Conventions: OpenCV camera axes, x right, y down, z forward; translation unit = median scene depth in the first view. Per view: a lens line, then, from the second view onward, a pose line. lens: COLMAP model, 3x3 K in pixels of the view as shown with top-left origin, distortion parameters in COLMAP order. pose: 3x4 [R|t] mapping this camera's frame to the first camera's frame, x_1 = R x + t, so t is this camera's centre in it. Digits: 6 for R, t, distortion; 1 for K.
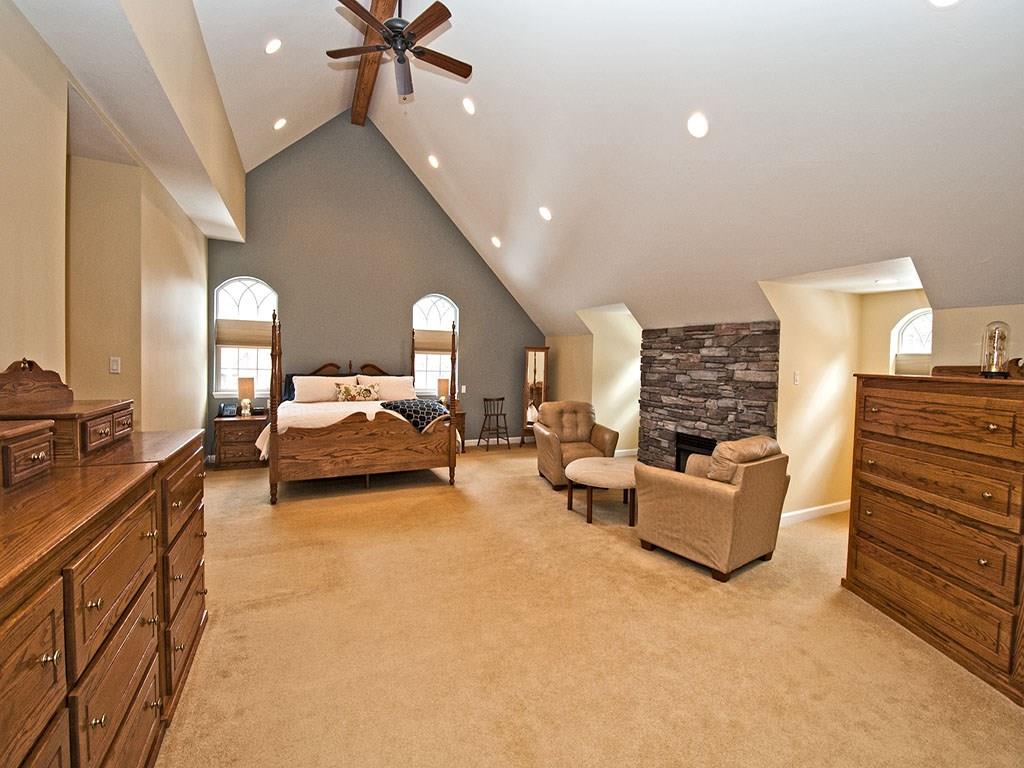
lens RADIAL K [[451.5, 0, 518.3], [0, 451.5, 357.7], [0, 0, 1]] dist [0.016321, -0.025855]
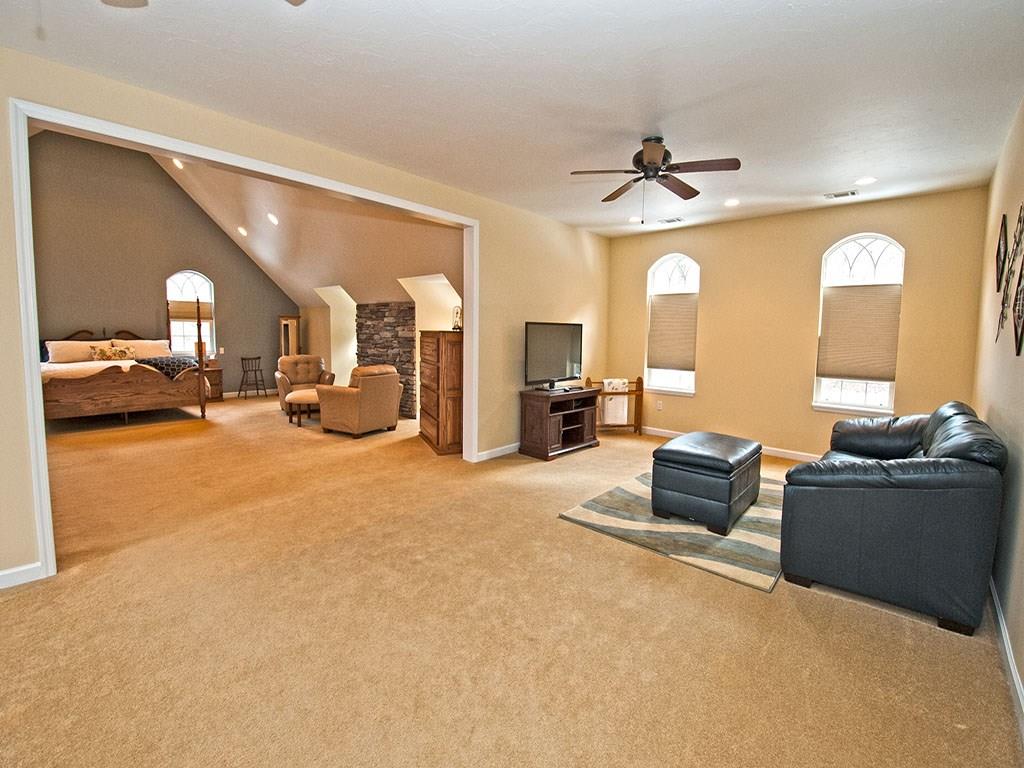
lens RADIAL K [[451.5, 0, 518.3], [0, 451.5, 357.7], [0, 0, 1]] dist [0.016321, -0.025855]
pose [[0.924557, -0.030305, 0.379836, 0.212316], [0.004313, 0.997601, 0.069097, 0.011279], [-0.381019, -0.062246, 0.922470, -0.584711]]
